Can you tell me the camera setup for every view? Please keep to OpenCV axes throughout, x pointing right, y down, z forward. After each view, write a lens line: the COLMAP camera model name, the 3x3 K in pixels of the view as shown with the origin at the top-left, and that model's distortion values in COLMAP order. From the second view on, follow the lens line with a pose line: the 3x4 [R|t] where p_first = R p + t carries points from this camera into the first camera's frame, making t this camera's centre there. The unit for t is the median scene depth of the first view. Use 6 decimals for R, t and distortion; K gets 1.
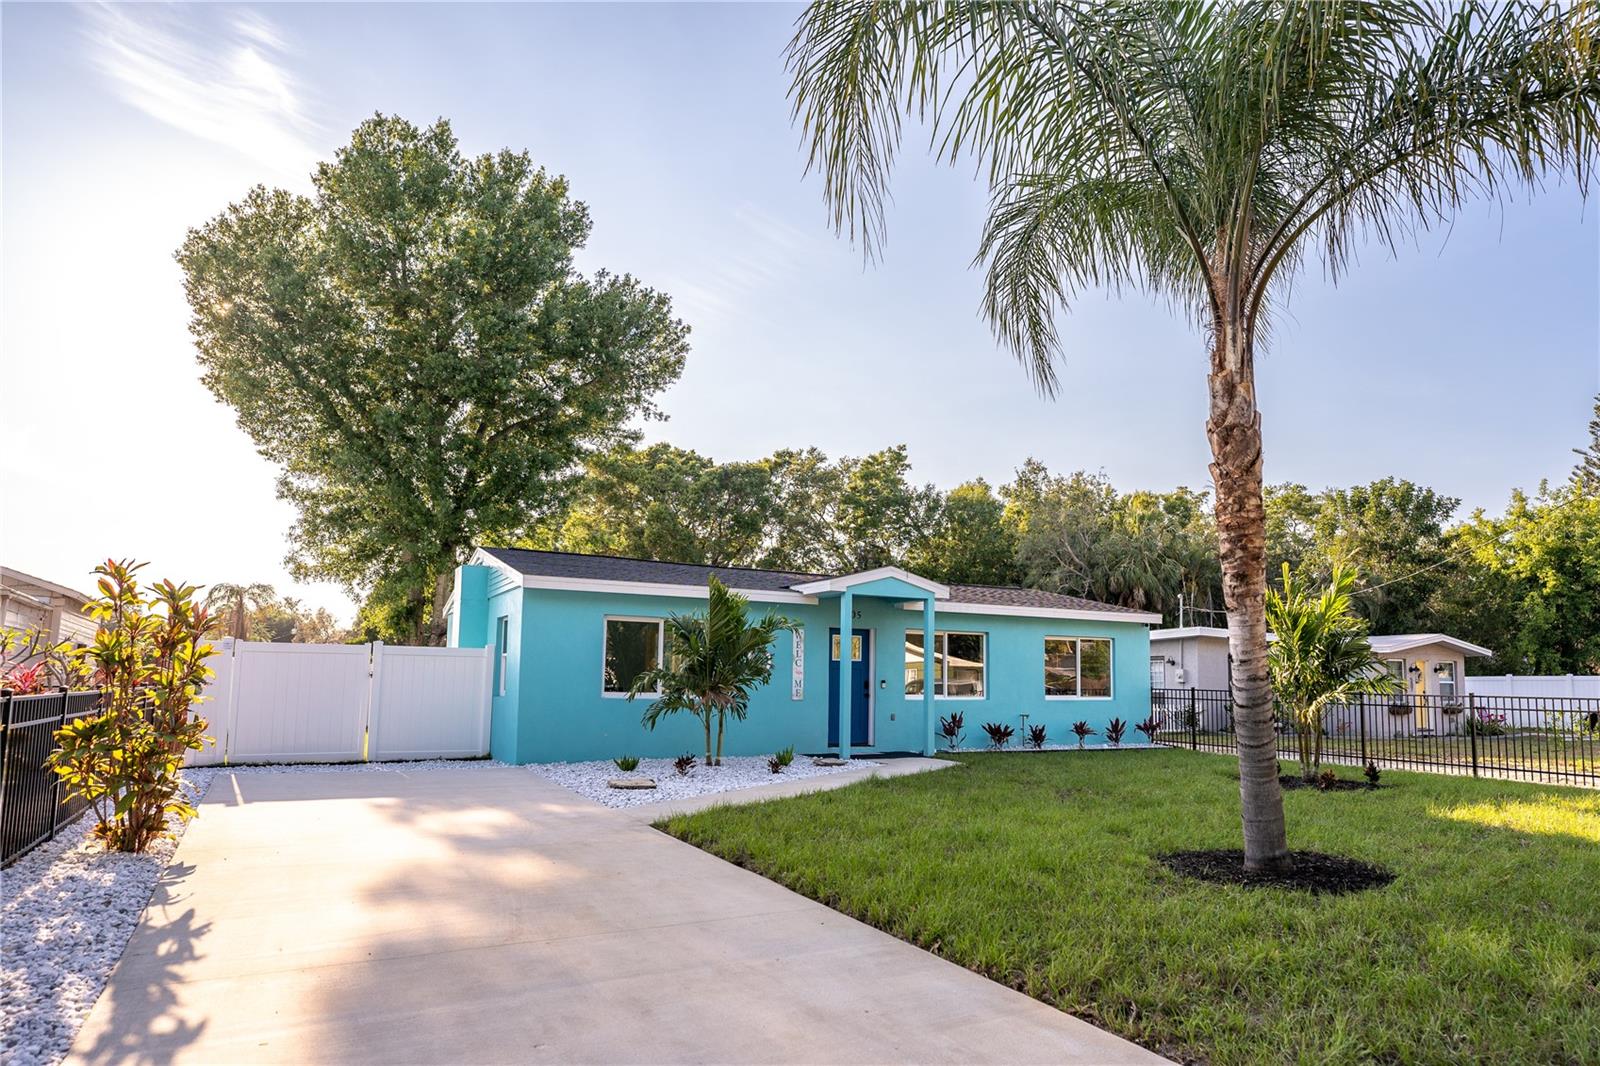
lens RADIAL K [[907.4, 0, 809.6], [0, 907.4, 530.2], [0, 0, 1]] dist [-0.054319, 0.041291]
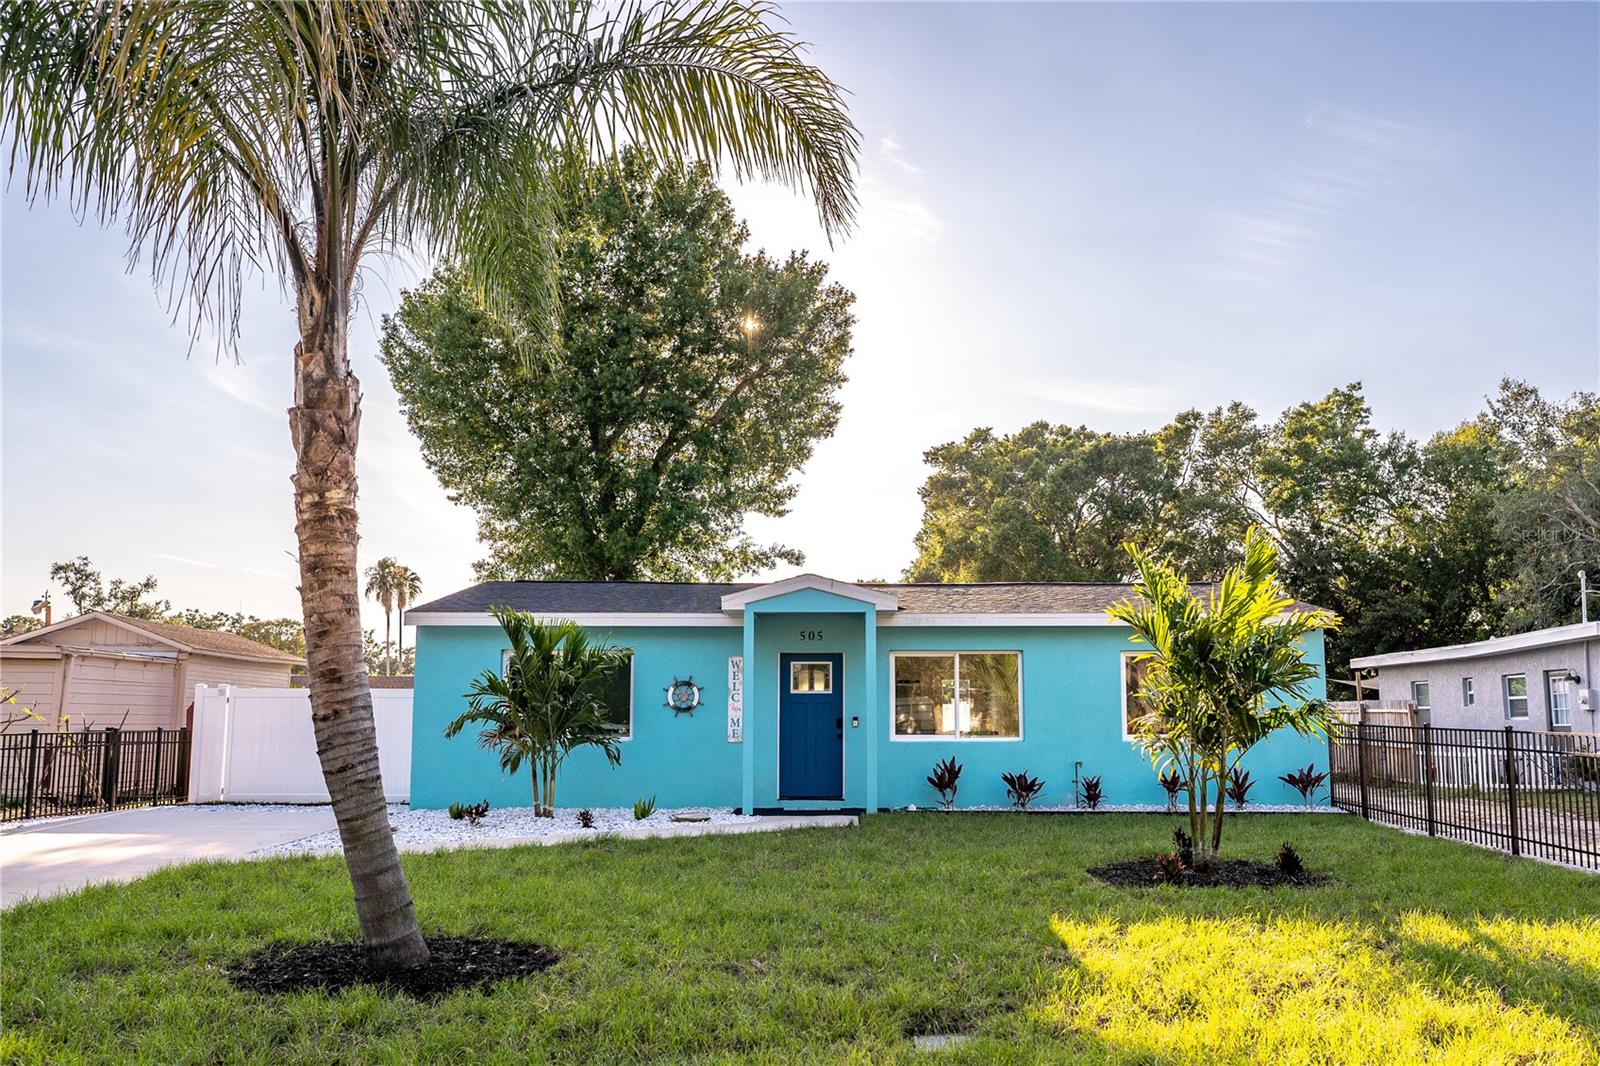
lens RADIAL K [[1120.6, 0, 800.9], [0, 1120.6, 493.3], [0, 0, 1]] dist [-0.043847, 0.000615]
pose [[0.888144, -0.102245, -0.448048, 0.180178], [0.086355, 0.994700, -0.055815, 0.007761], [0.451380, 0.010880, 0.892266, 0.037407]]
